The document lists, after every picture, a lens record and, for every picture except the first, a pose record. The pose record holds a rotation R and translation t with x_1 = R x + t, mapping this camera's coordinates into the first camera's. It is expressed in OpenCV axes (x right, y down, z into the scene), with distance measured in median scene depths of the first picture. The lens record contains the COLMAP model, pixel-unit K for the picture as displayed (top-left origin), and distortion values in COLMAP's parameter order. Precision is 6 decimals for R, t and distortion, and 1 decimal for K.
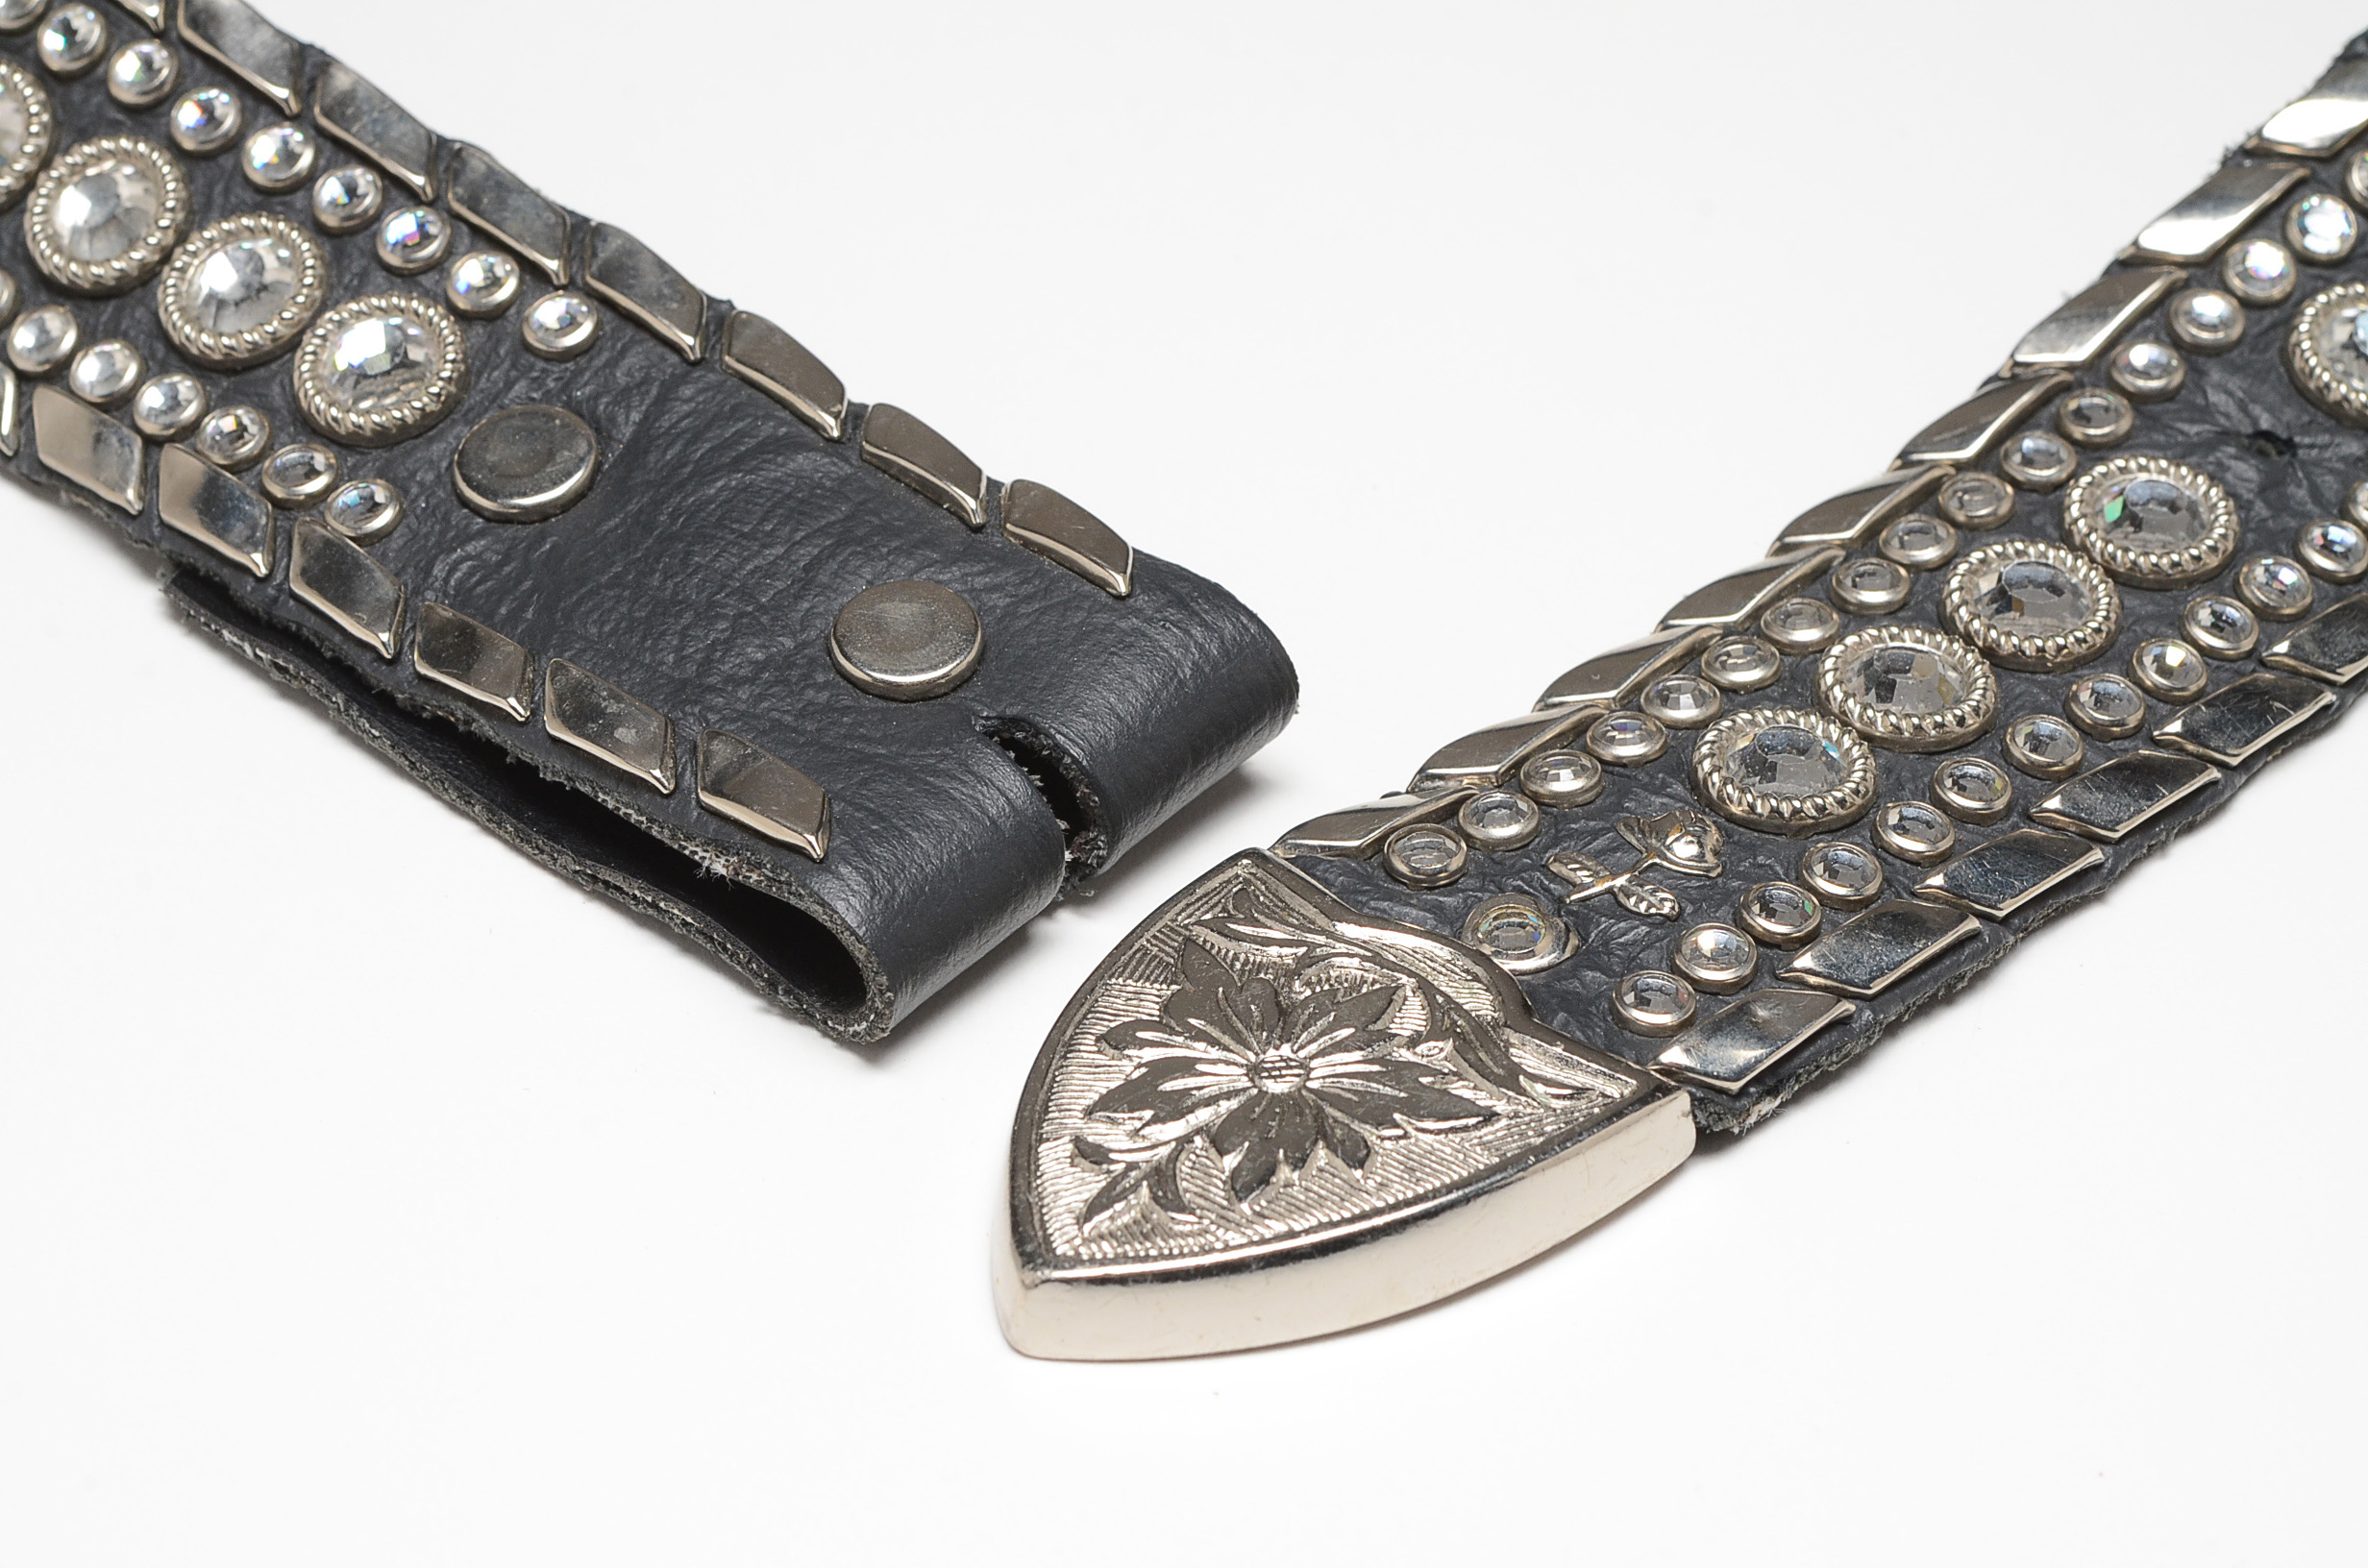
lens RADIAL K [[6247.8, 0, 1184.0], [0, 6247.8, 784.0], [0, 0, 1]] dist [-0.020275, -0.483892]
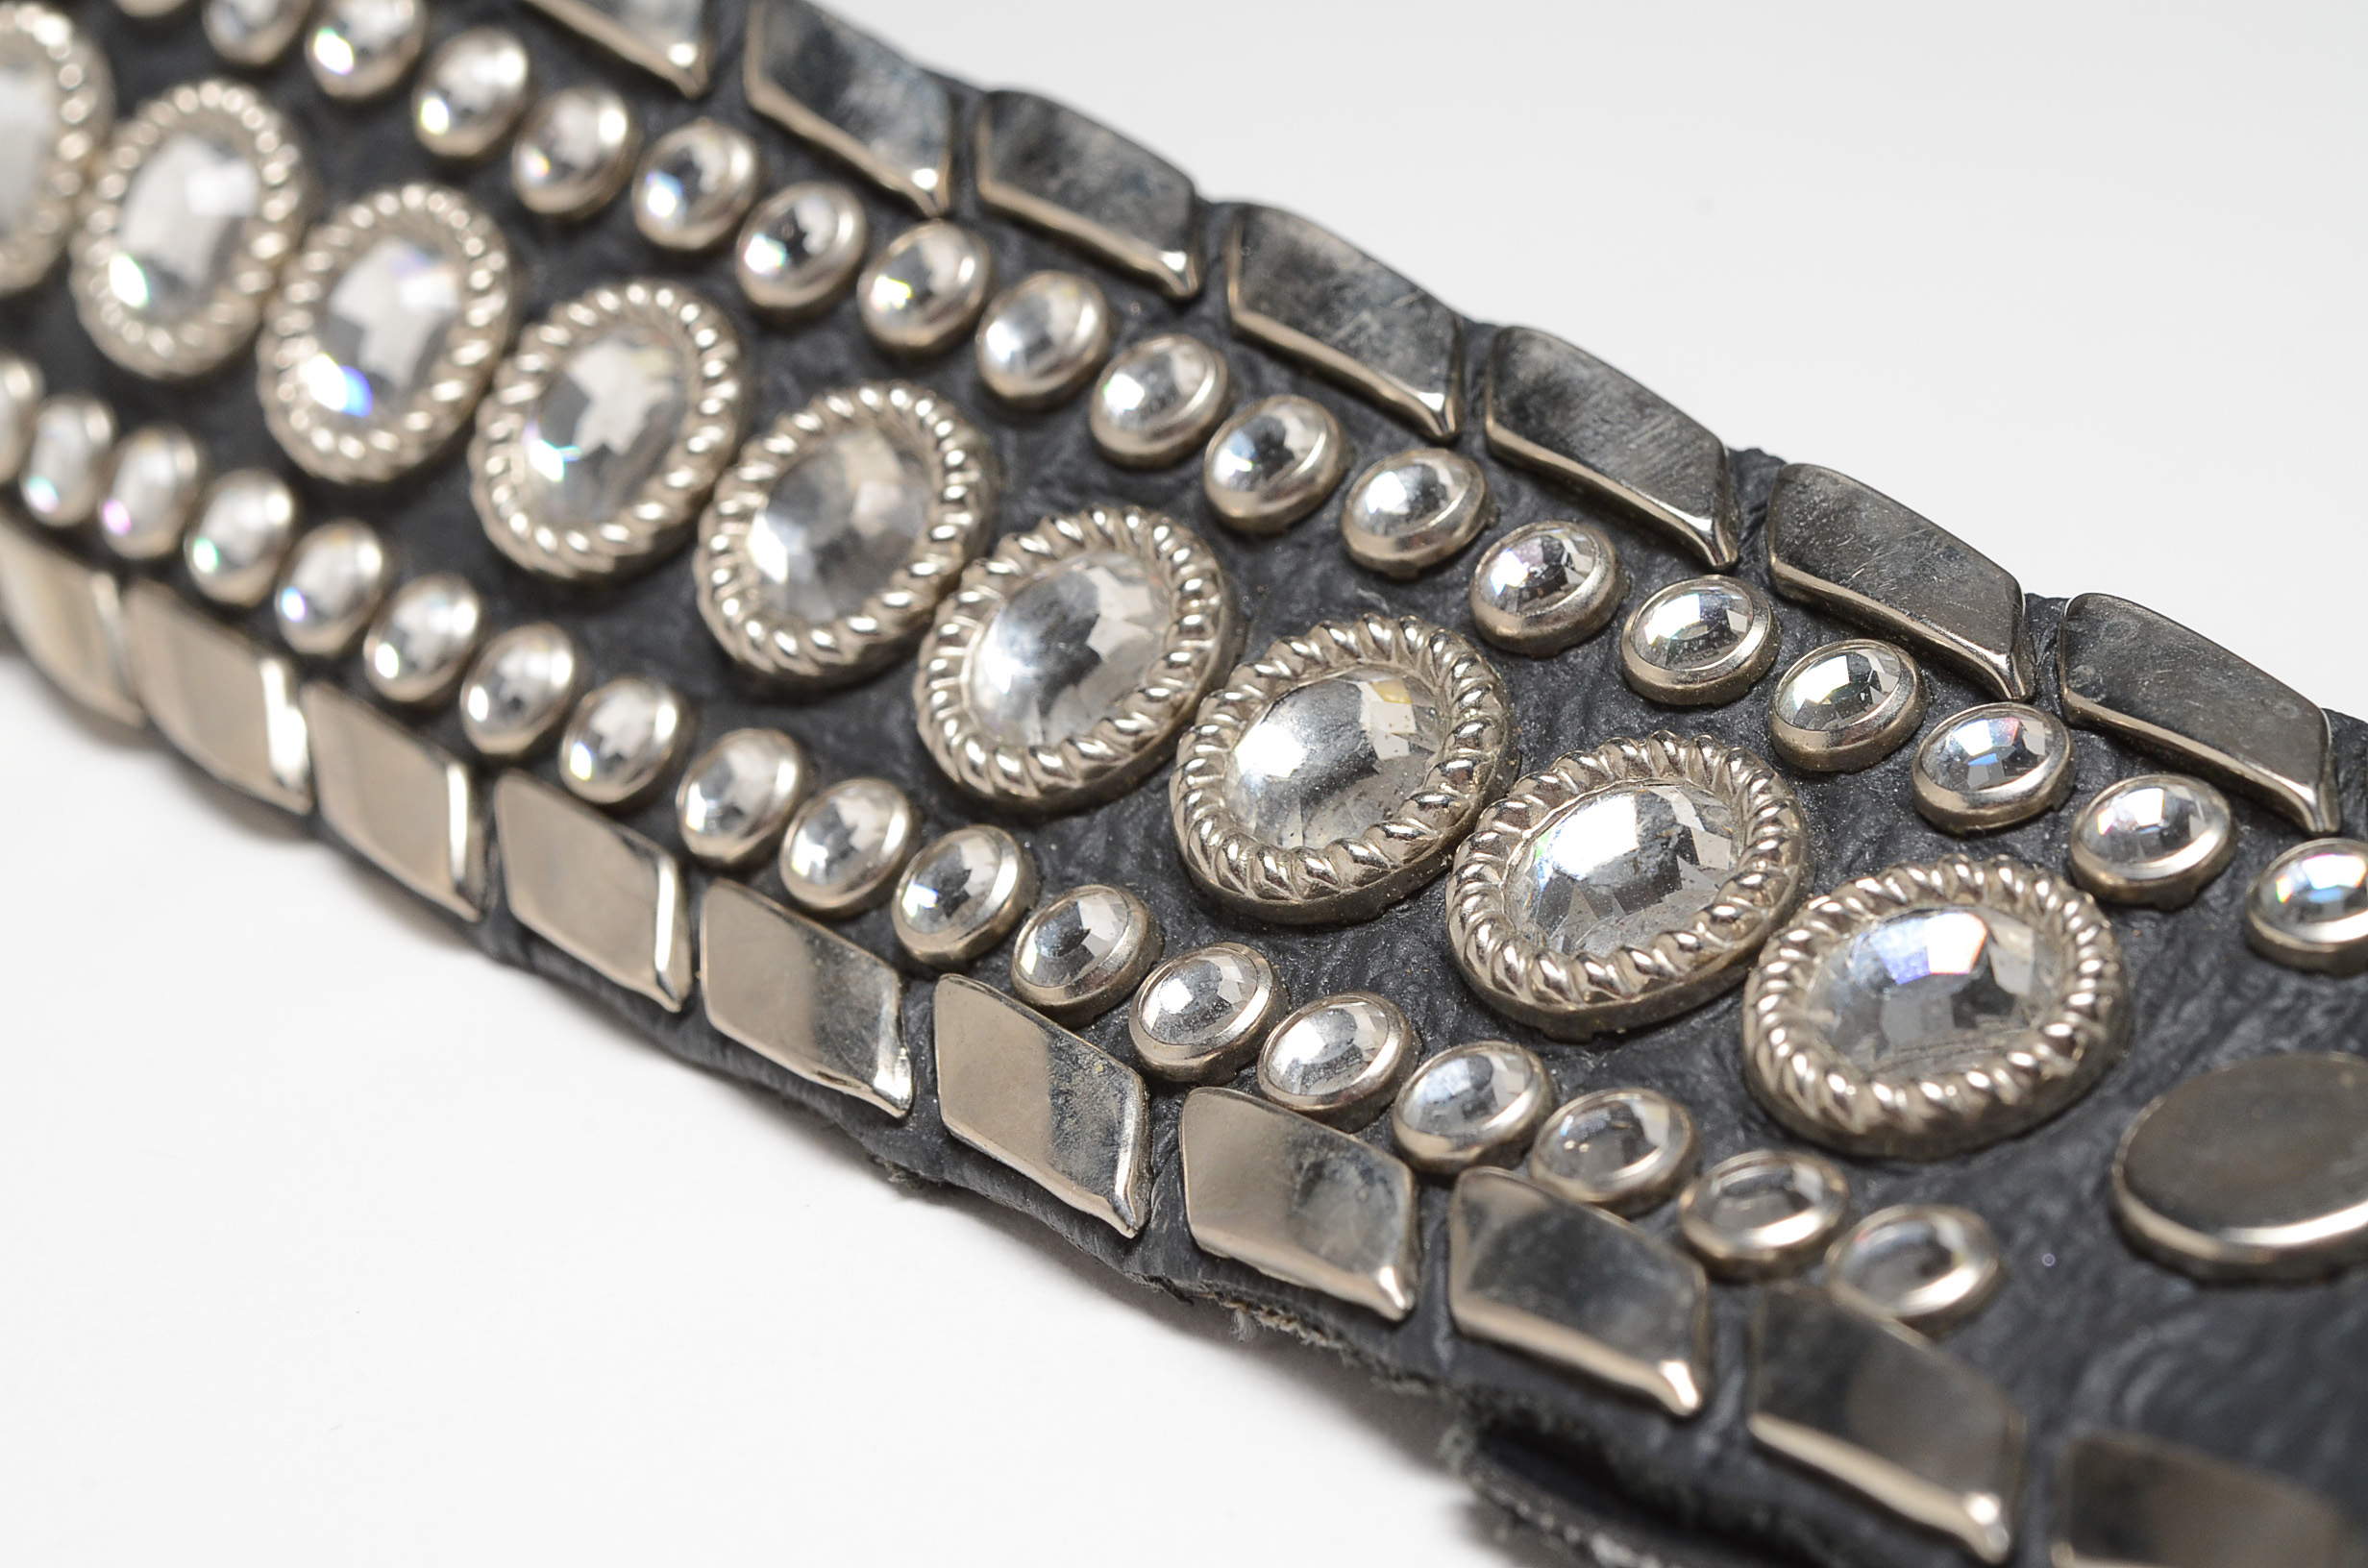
lens RADIAL K [[6247.8, 0, 1184.0], [0, 6247.8, 784.0], [0, 0, 1]] dist [-0.020275, -0.483892]
pose [[0.982357, -0.038501, -0.183009, -0.098187], [-0.018662, 0.953513, -0.300773, 0.055468], [0.186082, 0.298882, 0.935972, 0.558415]]
